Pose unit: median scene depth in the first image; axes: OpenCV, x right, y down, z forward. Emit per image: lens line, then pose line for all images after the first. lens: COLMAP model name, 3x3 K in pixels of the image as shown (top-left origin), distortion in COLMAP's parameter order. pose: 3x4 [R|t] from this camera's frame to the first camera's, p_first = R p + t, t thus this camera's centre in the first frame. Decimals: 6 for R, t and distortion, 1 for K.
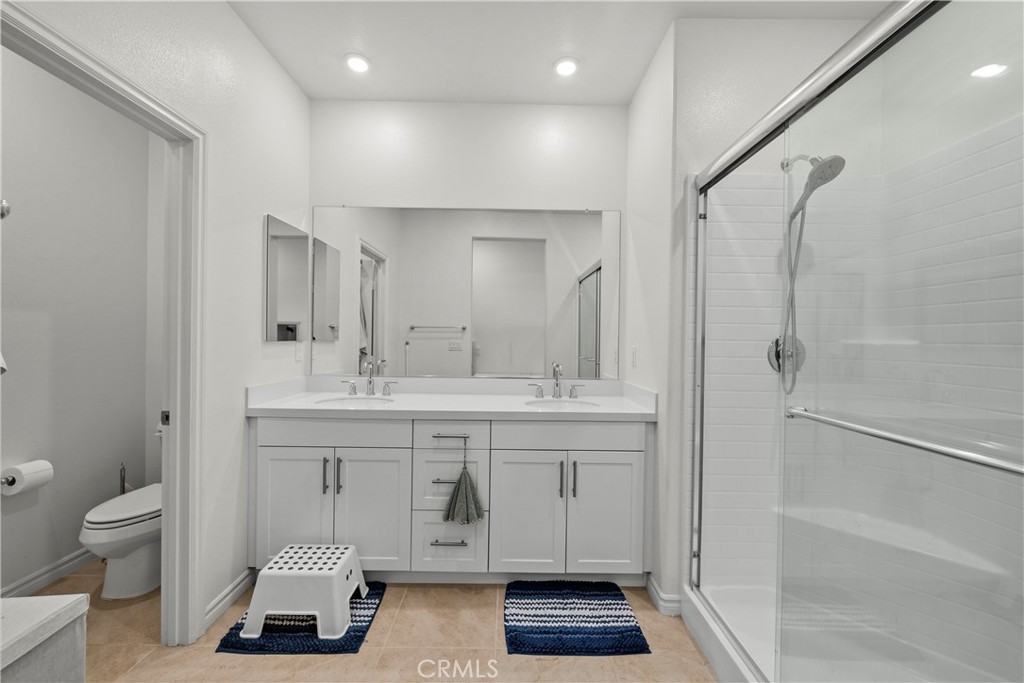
lens RADIAL K [[407.4, 0, 500.7], [0, 407.4, 339.9], [0, 0, 1]] dist [-0.001607, -0.001641]
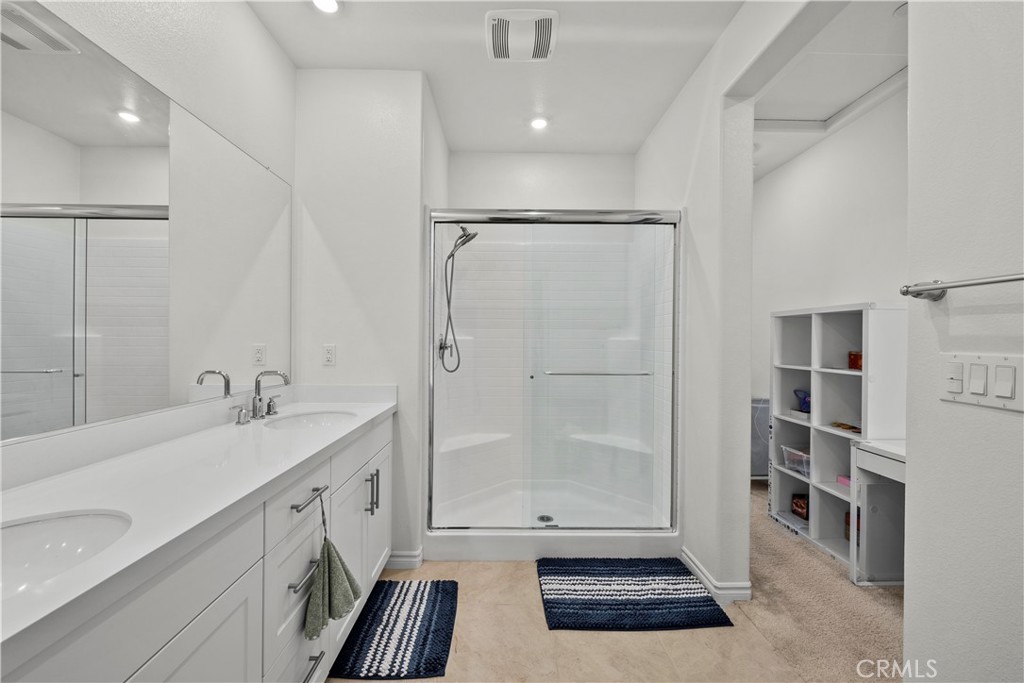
lens RADIAL K [[407.4, 0, 508.3], [0, 407.4, 337.5], [0, 0, 1]] dist [-0.001607, -0.001641]
pose [[-0.020637, -0.014872, 0.999676, -0.838848], [-0.006768, 0.999869, 0.014735, -0.023414], [-0.999764, -0.006462, -0.020735, 0.806631]]
